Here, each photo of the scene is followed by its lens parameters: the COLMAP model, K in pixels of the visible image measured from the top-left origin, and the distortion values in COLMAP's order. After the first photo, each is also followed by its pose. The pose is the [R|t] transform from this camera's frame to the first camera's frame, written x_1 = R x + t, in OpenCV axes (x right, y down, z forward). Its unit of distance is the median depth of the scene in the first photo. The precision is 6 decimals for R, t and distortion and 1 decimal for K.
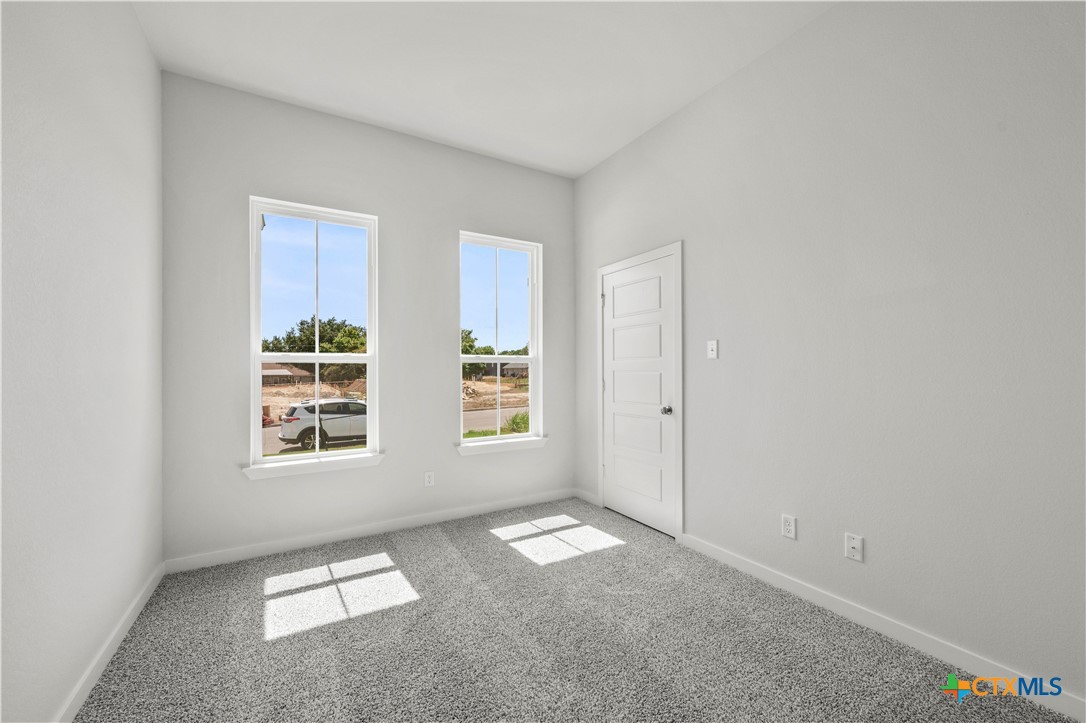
lens RADIAL K [[428.0, 0, 540.7], [0, 428.0, 362.2], [0, 0, 1]] dist [-0.002177, 0.000845]
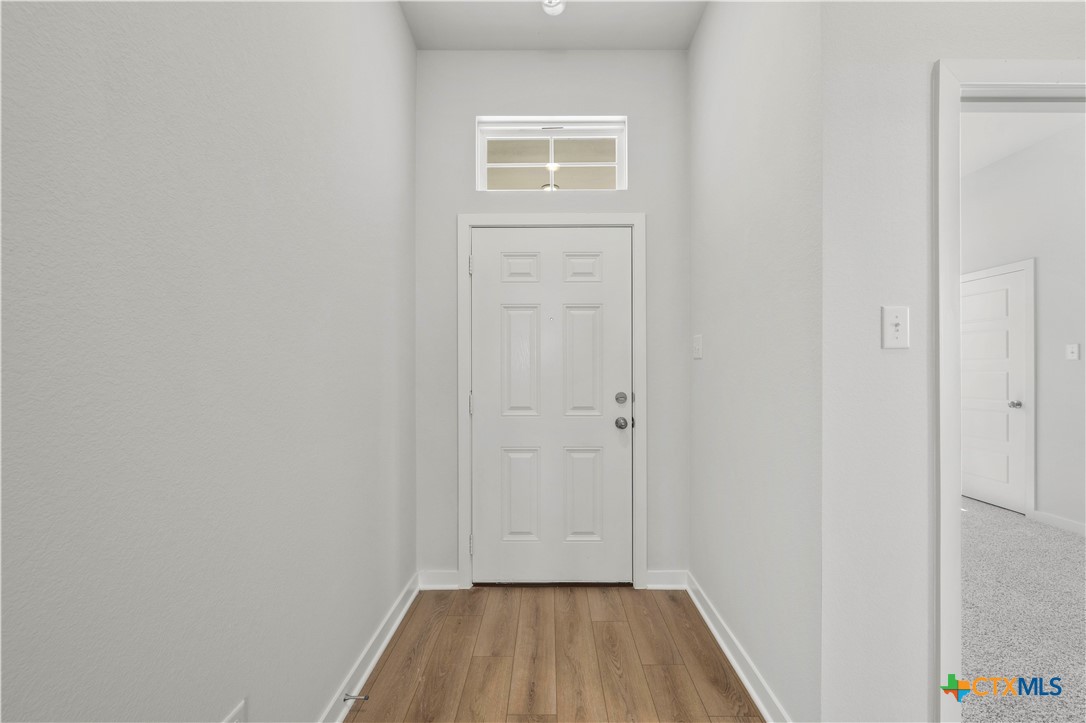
lens RADIAL K [[428.0, 0, 540.3], [0, 428.0, 364.8], [0, 0, 1]] dist [-0.002177, 0.000845]
pose [[0.856744, 0.001439, -0.515740, -0.217144], [0.000784, 0.999991, 0.004092, -0.001007], [0.515741, -0.003910, 0.856735, -0.676146]]
